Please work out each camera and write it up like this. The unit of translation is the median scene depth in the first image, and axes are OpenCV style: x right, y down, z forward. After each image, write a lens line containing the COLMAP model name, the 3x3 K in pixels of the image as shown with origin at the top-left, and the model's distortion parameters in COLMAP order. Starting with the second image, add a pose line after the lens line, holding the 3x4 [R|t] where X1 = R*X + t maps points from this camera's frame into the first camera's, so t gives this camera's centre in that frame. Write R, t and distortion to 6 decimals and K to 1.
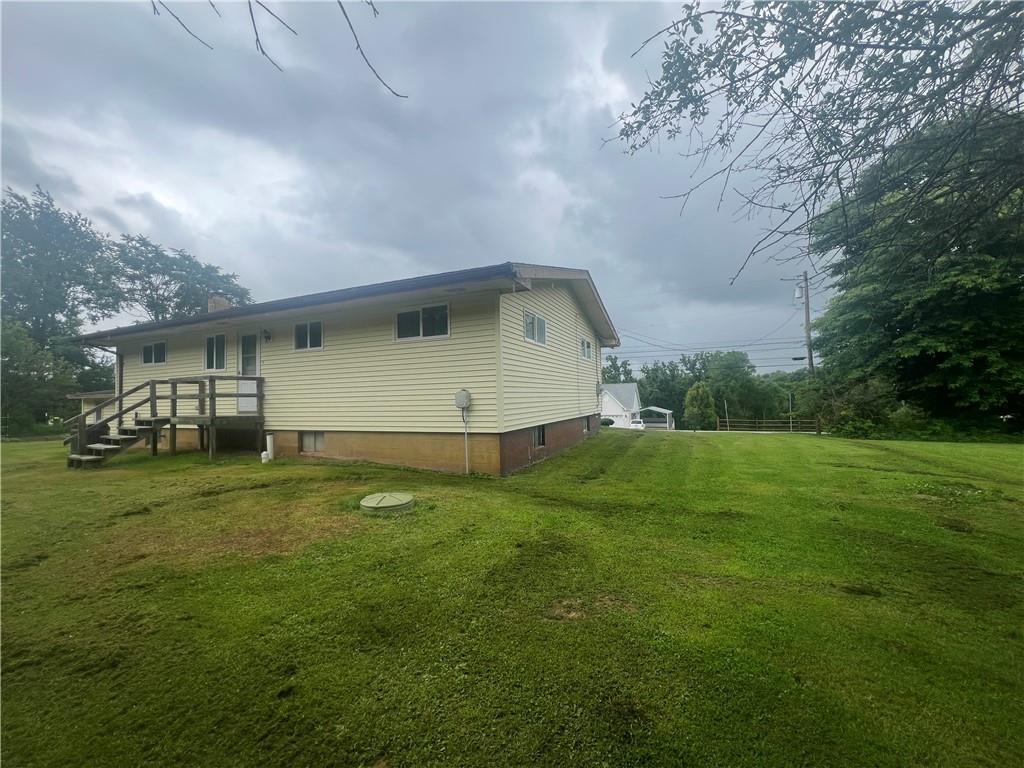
lens RADIAL K [[421.7, 0, 512.0], [0, 421.7, 384.0], [0, 0, 1]] dist [-0.000804, -0.000085]
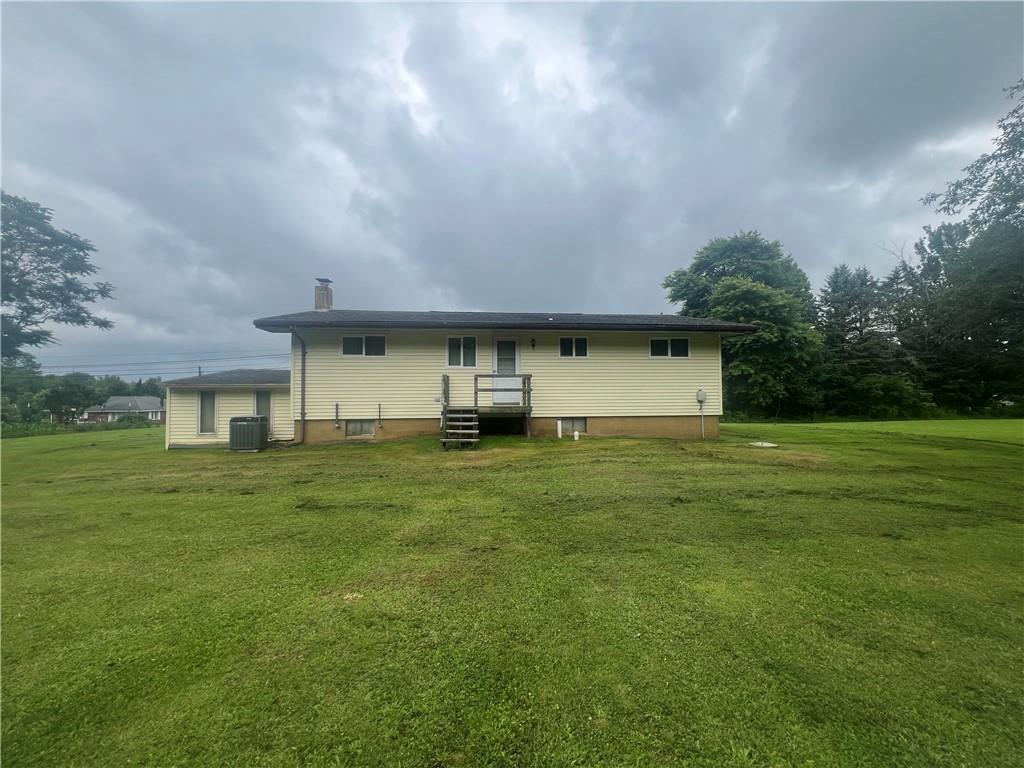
lens RADIAL K [[421.7, 0, 512.0], [0, 421.7, 384.0], [0, 0, 1]] dist [-0.000804, -0.000085]
pose [[0.863577, 0.029076, 0.503378, -1.182935], [-0.031942, 0.999485, -0.002935, 0.013012], [-0.503205, -0.013545, 0.864061, -0.062588]]
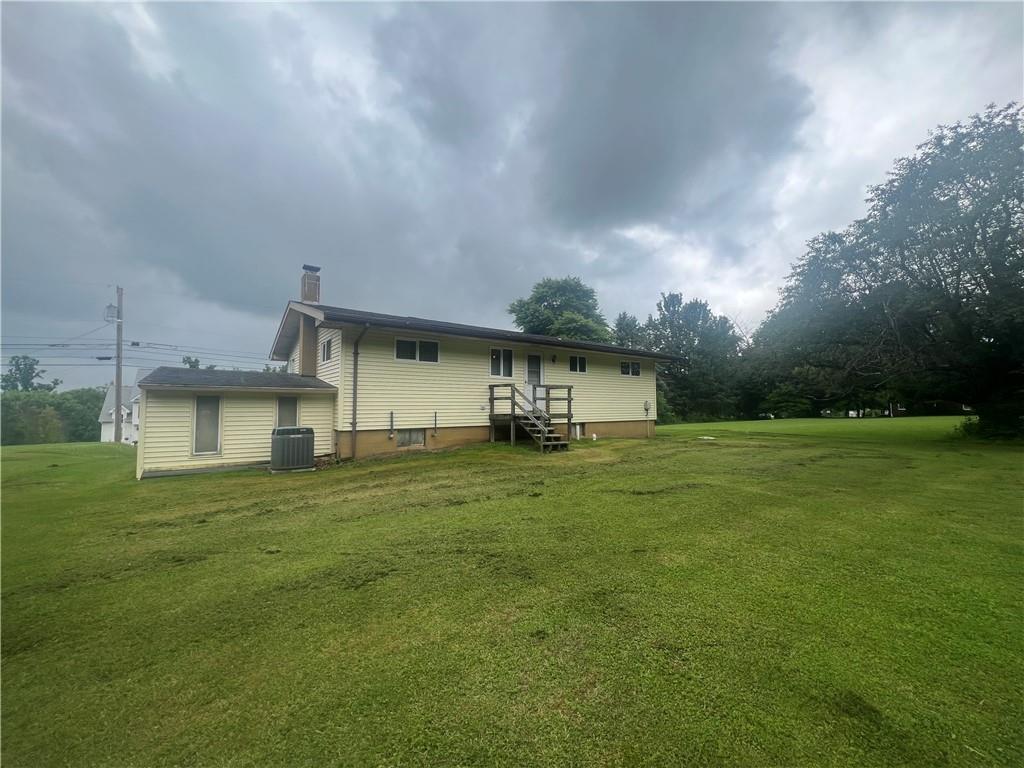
lens RADIAL K [[421.7, 0, 512.0], [0, 421.7, 384.0], [0, 0, 1]] dist [-0.000804, -0.000085]
pose [[0.474667, 0.068743, 0.877477, -1.783891], [-0.039199, 0.997607, -0.056950, 0.056724], [-0.879292, -0.007364, 0.476226, 0.402657]]
